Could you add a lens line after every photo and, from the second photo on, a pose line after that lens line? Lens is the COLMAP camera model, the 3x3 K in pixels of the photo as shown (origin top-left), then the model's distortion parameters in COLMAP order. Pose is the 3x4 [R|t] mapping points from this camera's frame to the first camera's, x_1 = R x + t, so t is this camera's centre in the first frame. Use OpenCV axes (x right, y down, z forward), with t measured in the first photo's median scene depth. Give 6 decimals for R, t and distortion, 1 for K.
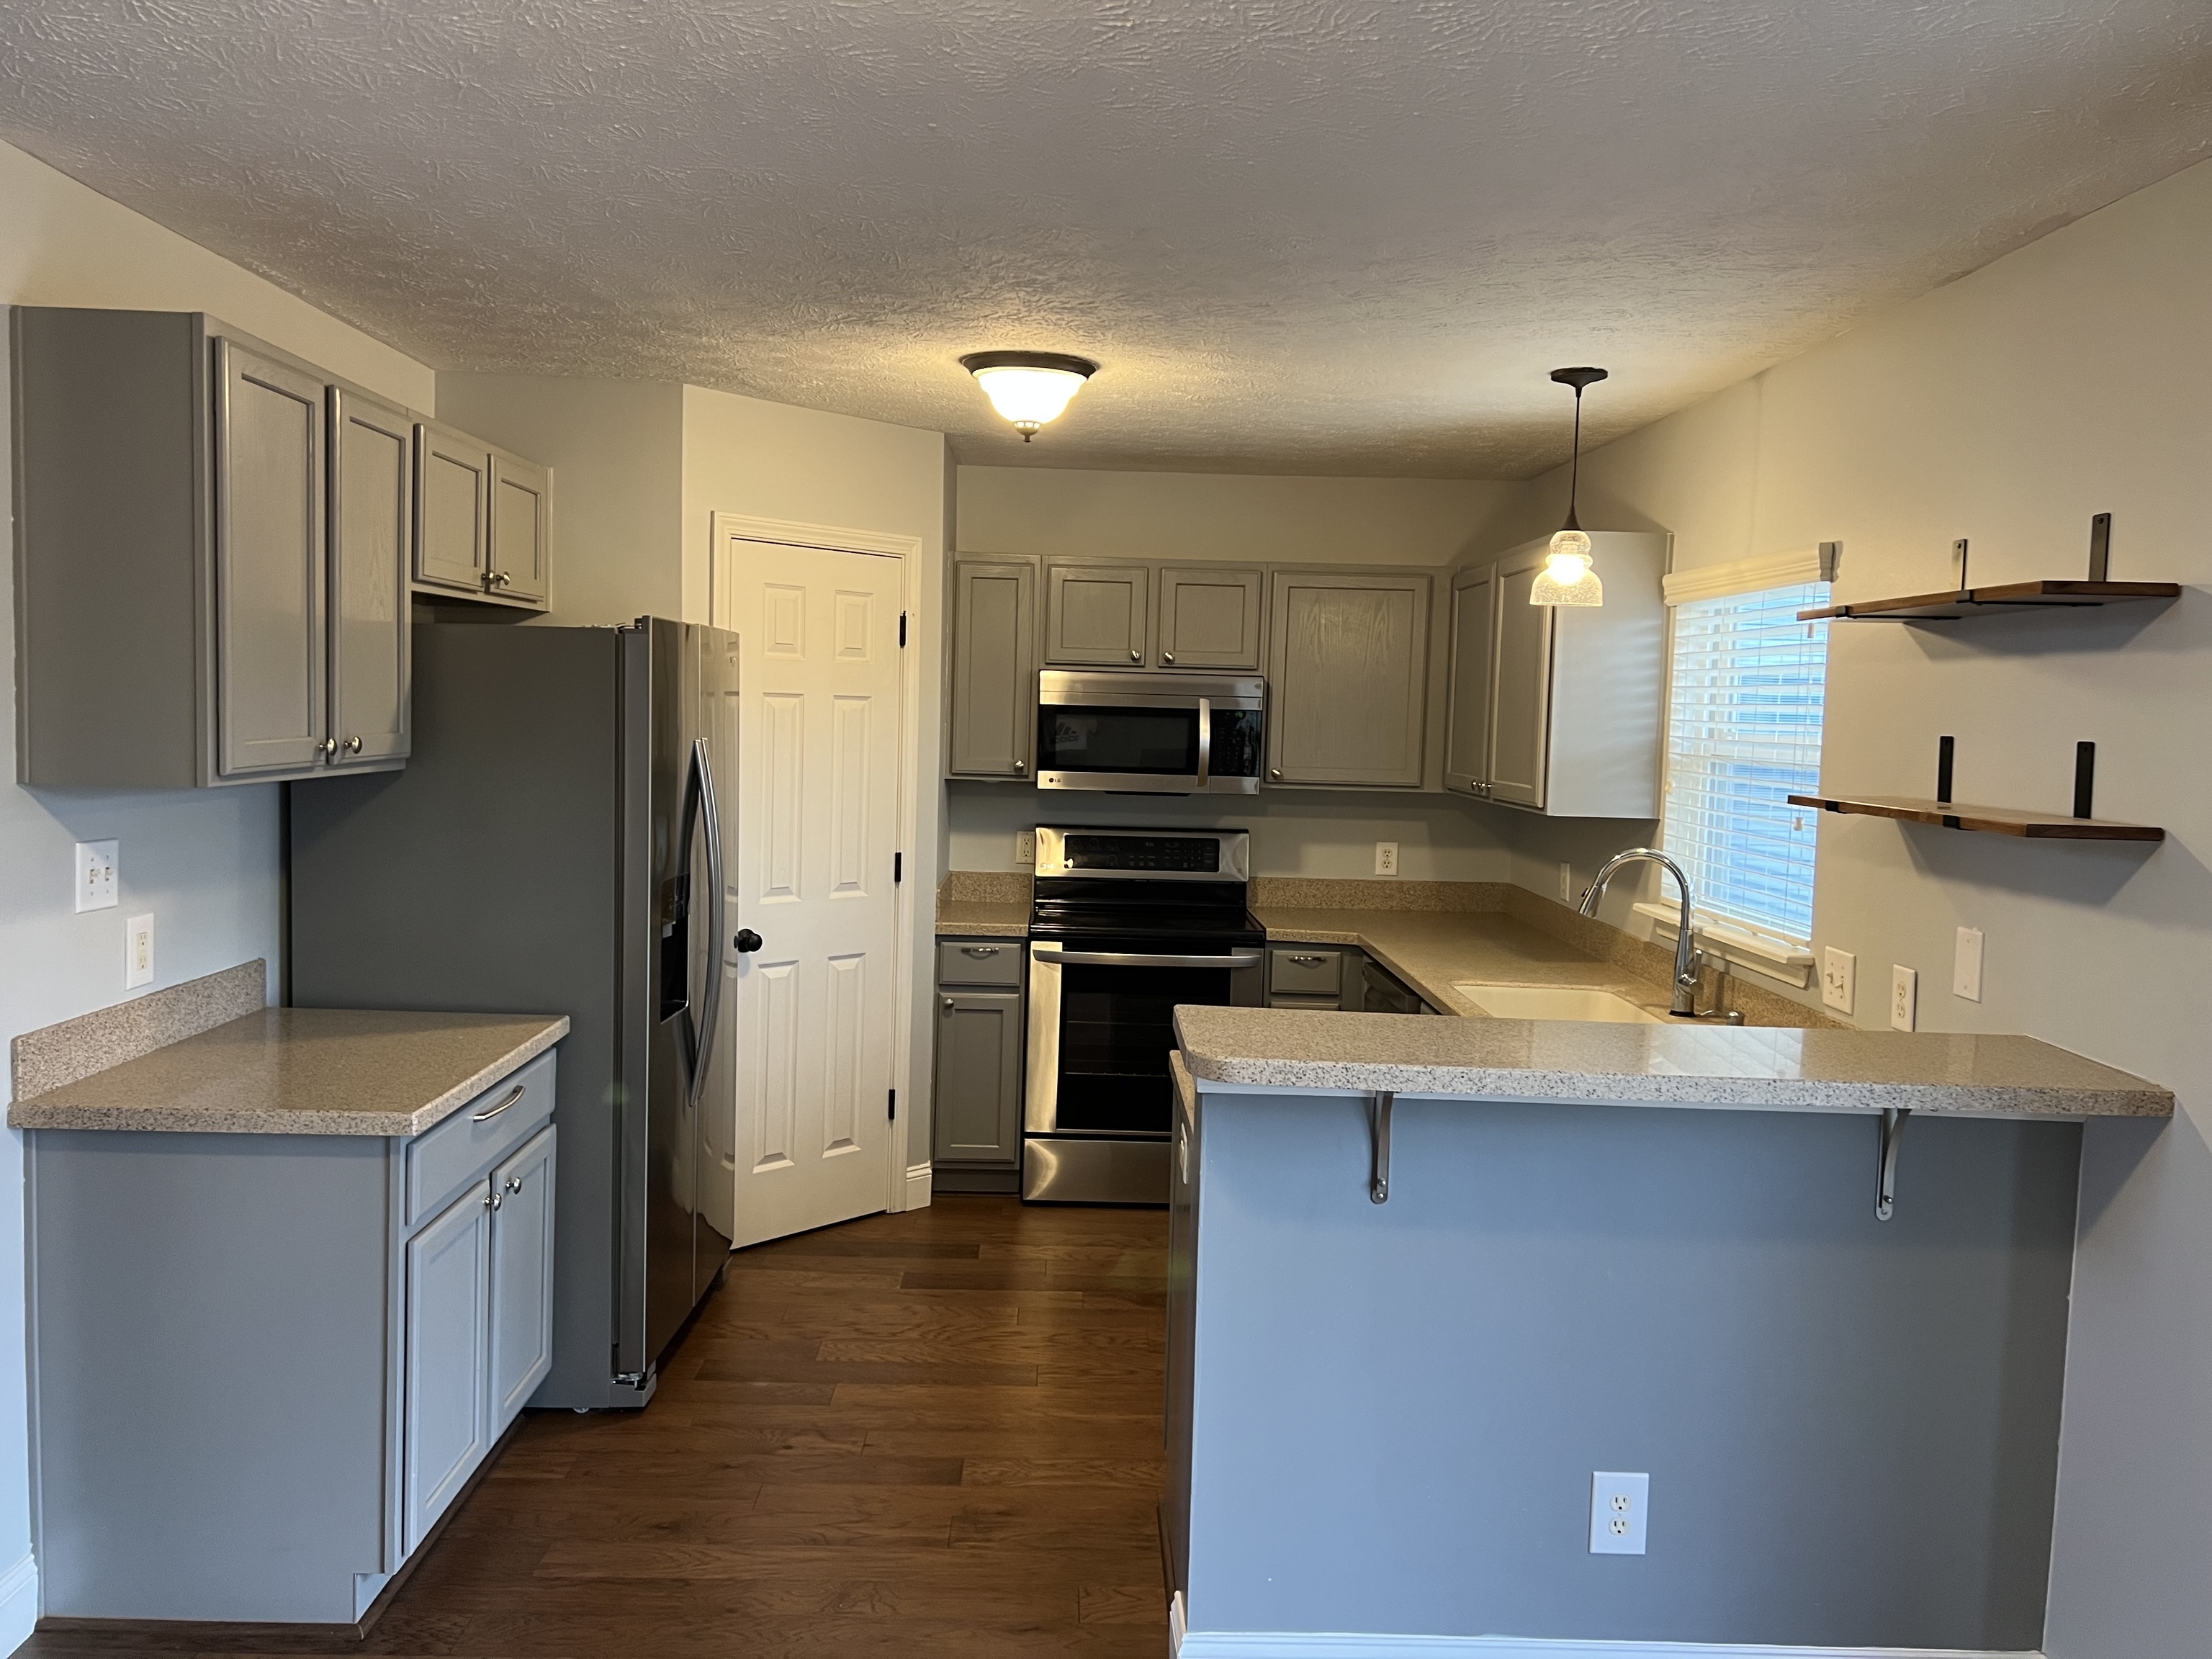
lens RADIAL K [[1628.9, 0, 1106.0], [0, 1628.9, 829.5], [0, 0, 1]] dist [0.044034, -0.001338]
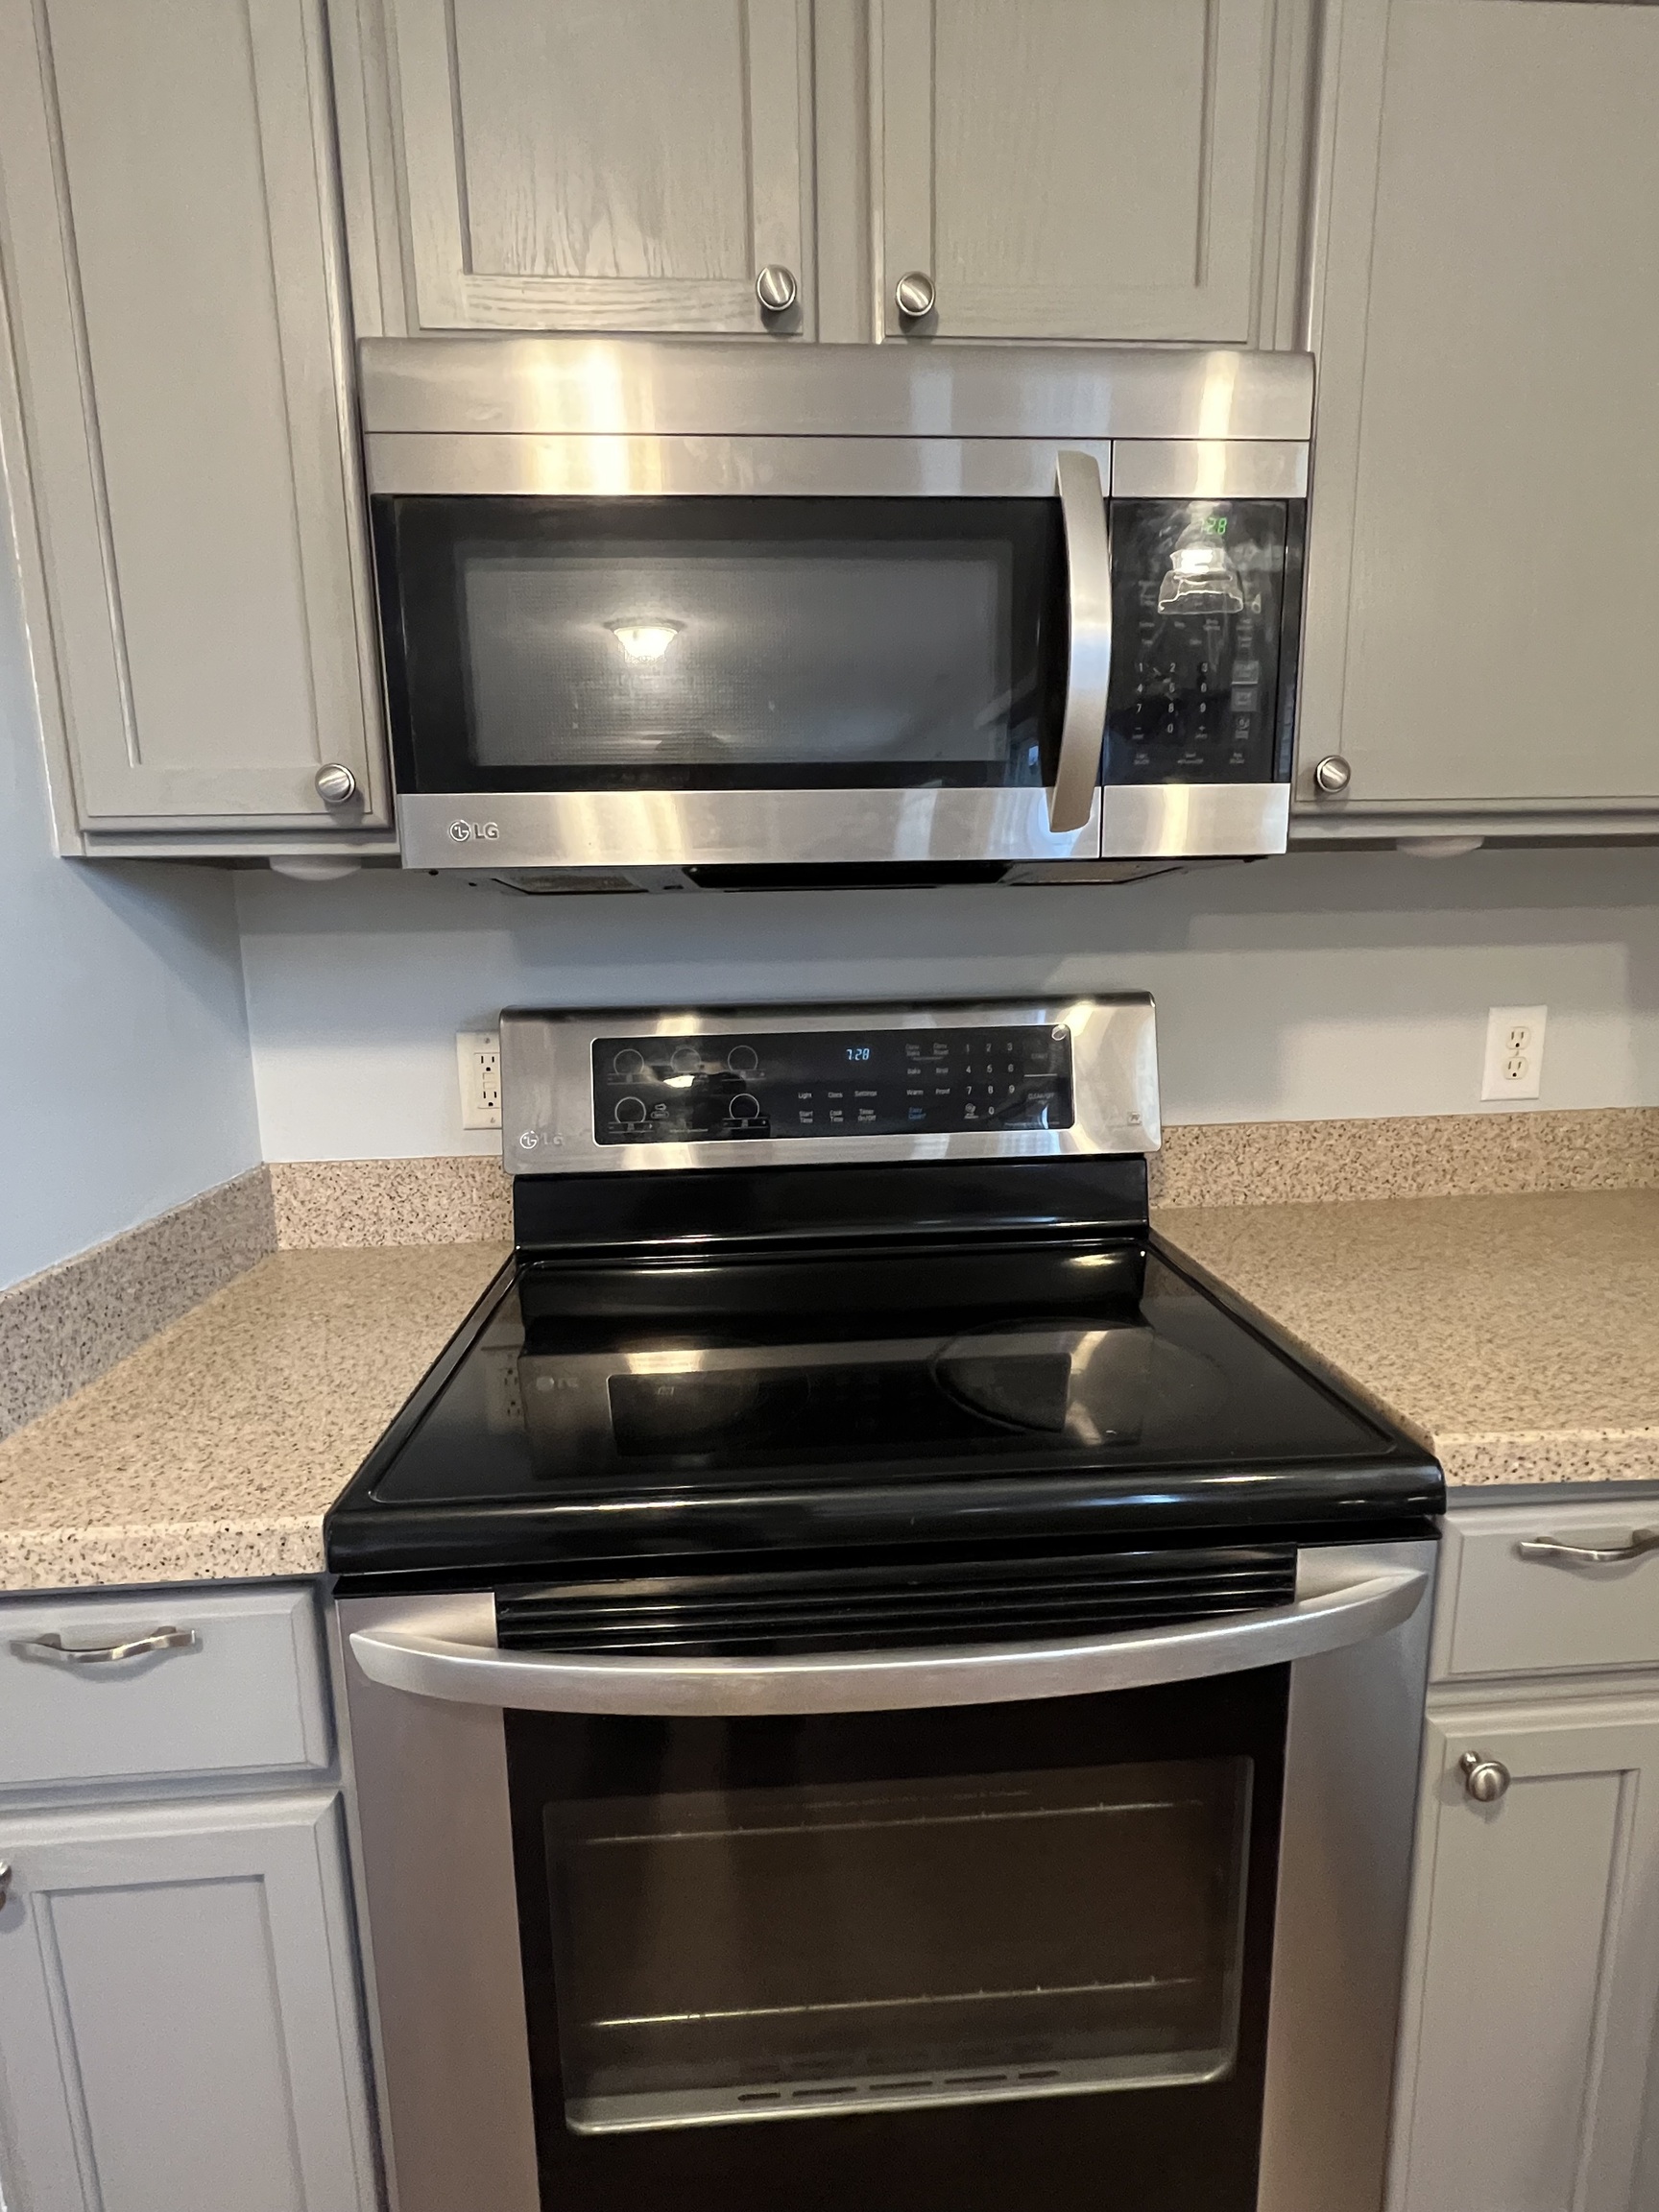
lens RADIAL K [[1084.6, 0, 829.5], [0, 1084.6, 1106.0], [0, 0, 1]] dist [-0.001262, 0.000371]
pose [[0.997548, -0.056499, 0.041307, 0.011713], [0.051979, 0.993287, 0.103336, -0.003040], [-0.046868, -0.100936, 0.993788, 0.777863]]
